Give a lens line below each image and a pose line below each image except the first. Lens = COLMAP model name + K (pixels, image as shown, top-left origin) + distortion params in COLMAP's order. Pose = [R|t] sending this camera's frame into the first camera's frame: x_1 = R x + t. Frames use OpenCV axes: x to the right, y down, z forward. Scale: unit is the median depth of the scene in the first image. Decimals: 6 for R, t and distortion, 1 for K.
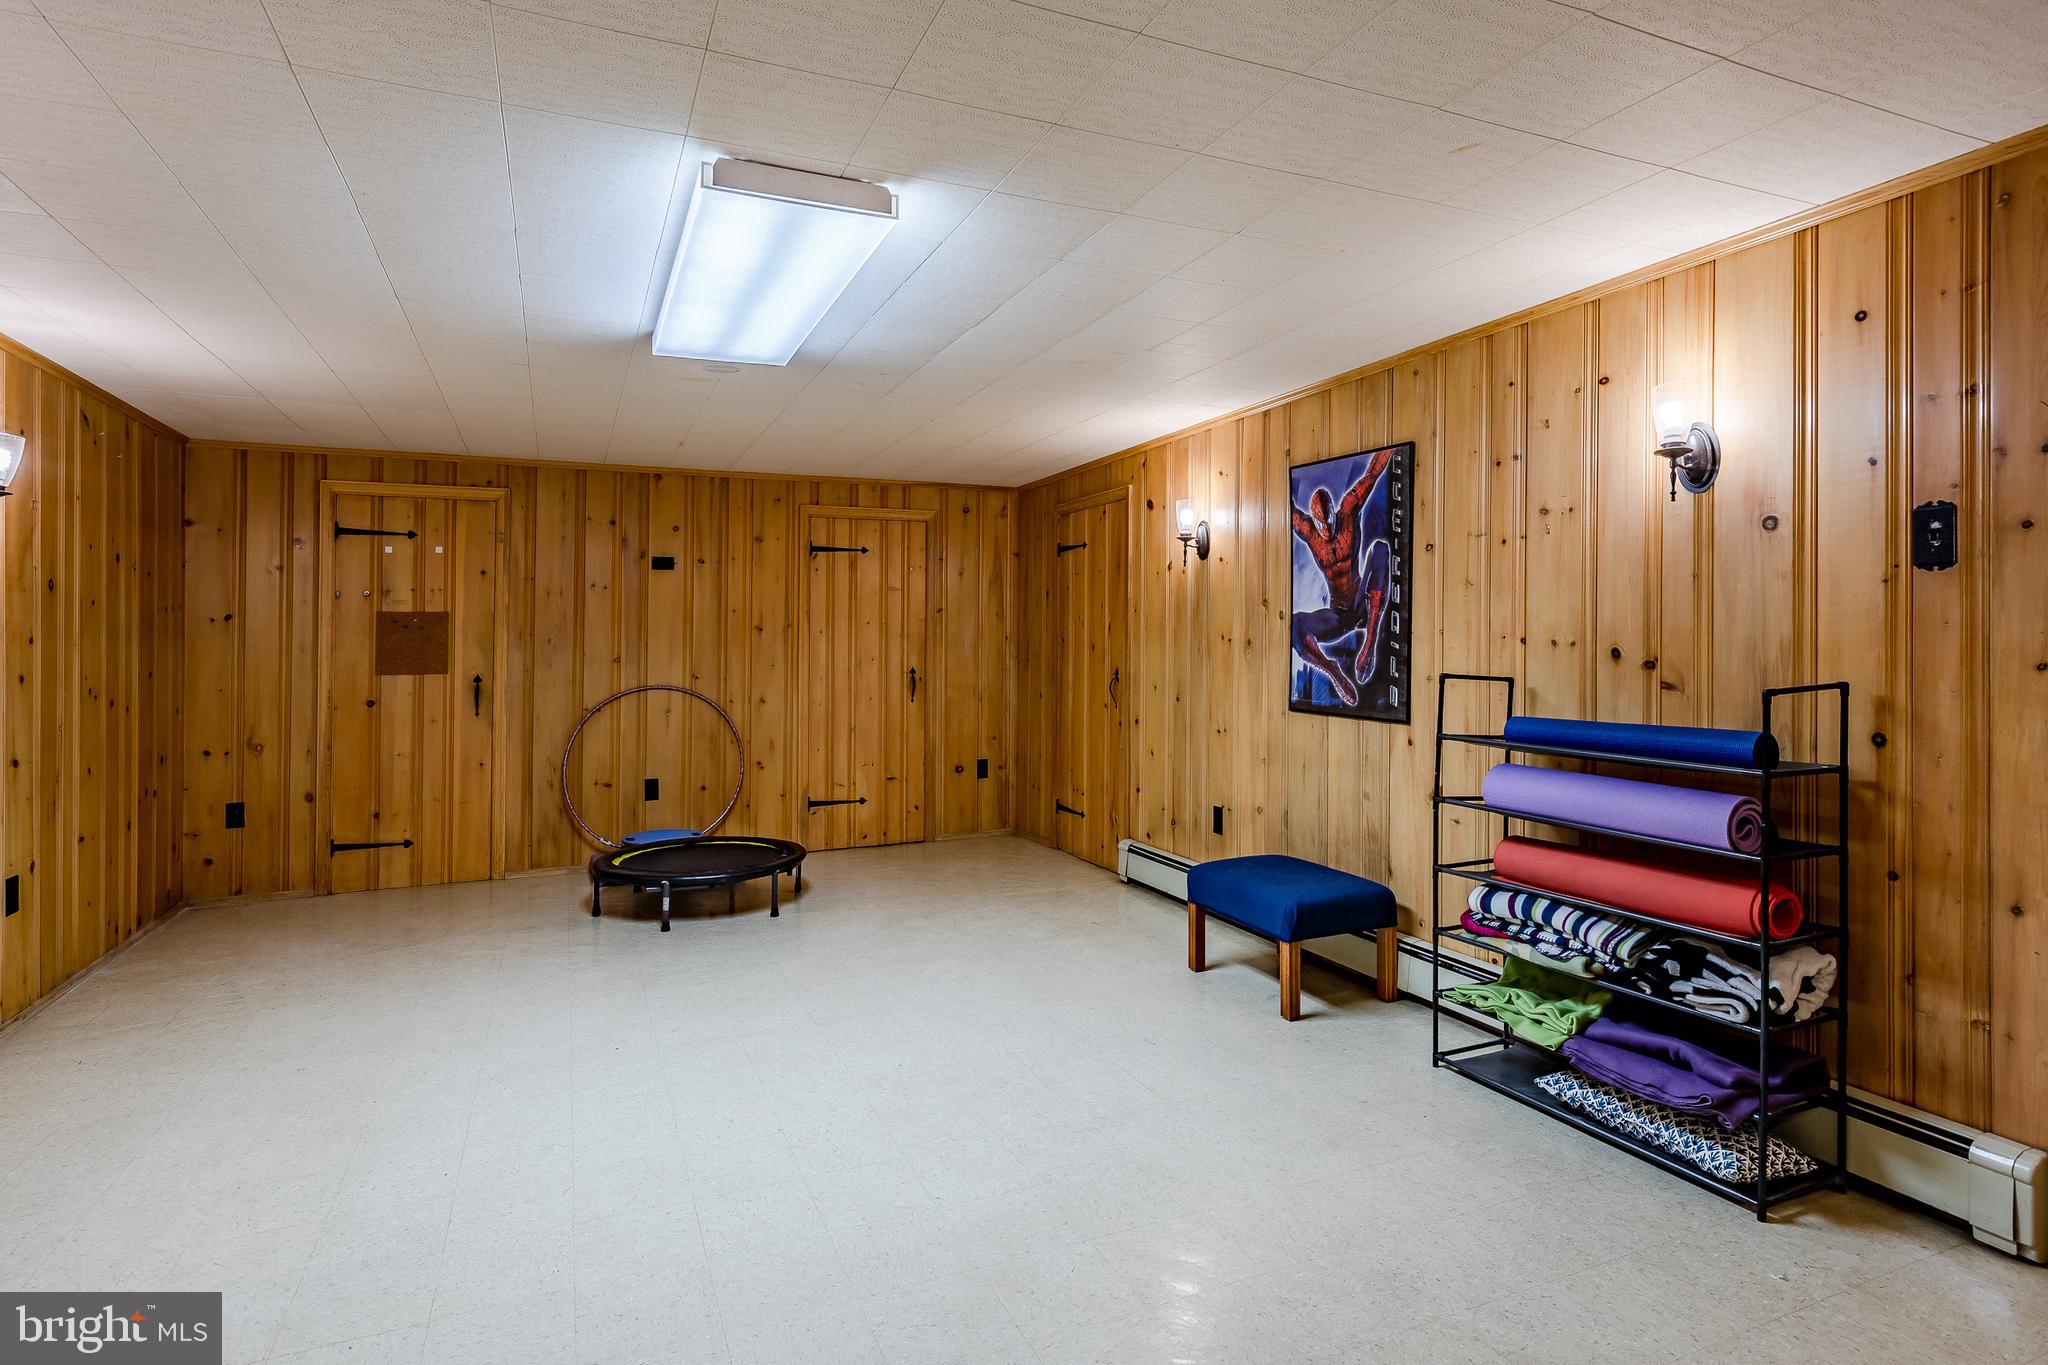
lens RADIAL K [[1052.3, 0, 1028.3], [0, 1052.3, 635.2], [0, 0, 1]] dist [0.009431, 0.000473]
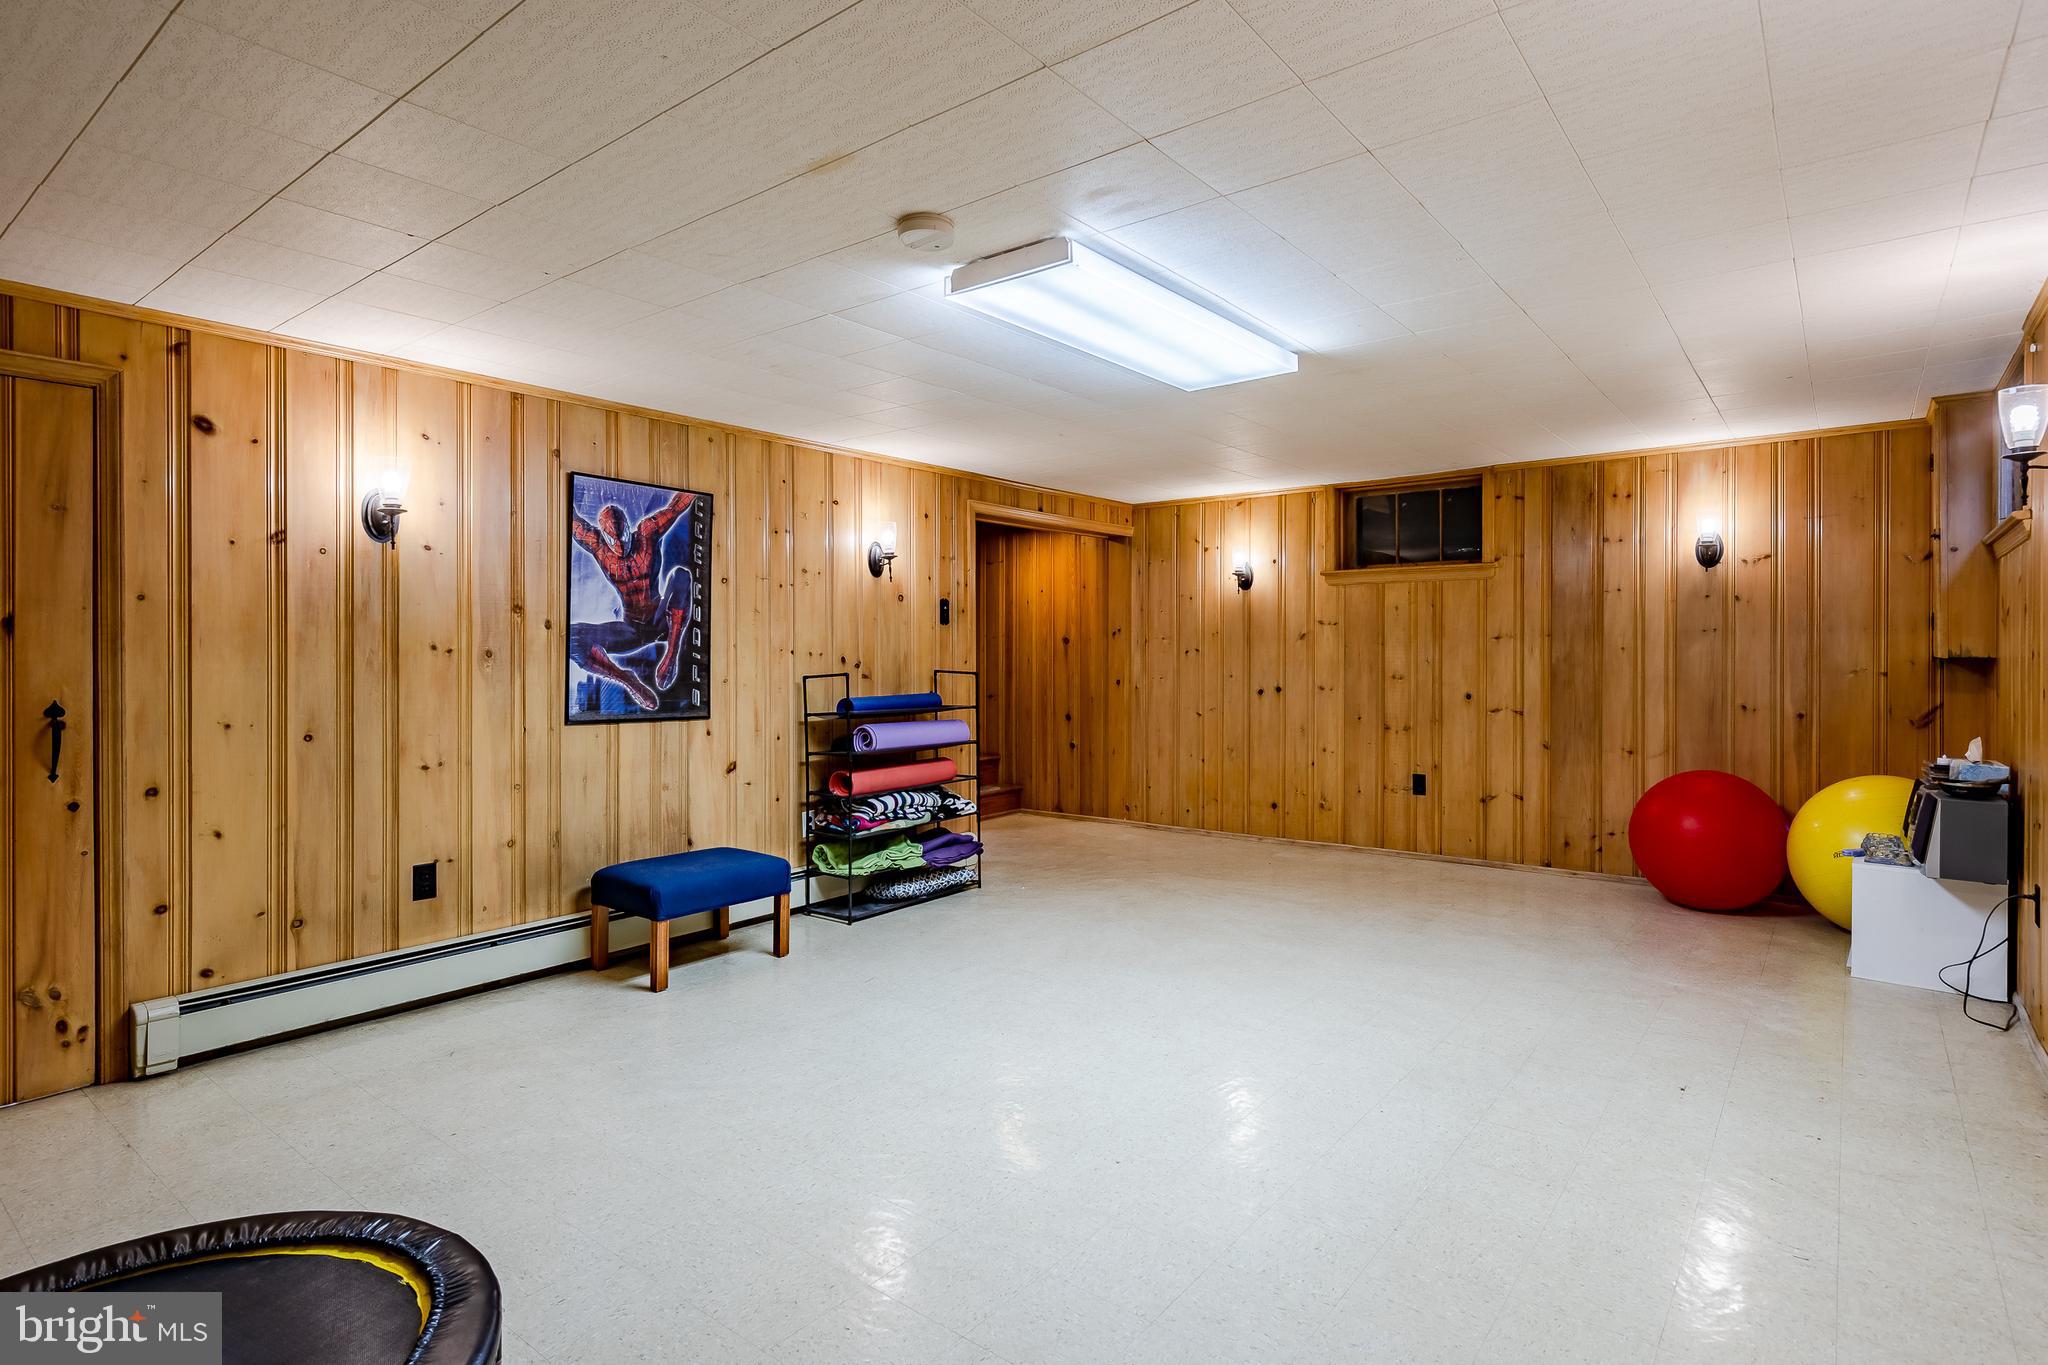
lens RADIAL K [[1052.3, 0, 1034.5], [0, 1052.3, 677.3], [0, 0, 1]] dist [0.009431, 0.000473]
pose [[-0.471254, -0.020281, 0.881764, -0.786287], [-0.004928, 0.999781, 0.020362, 0.006370], [-0.881984, 0.005251, -0.471251, 1.057105]]
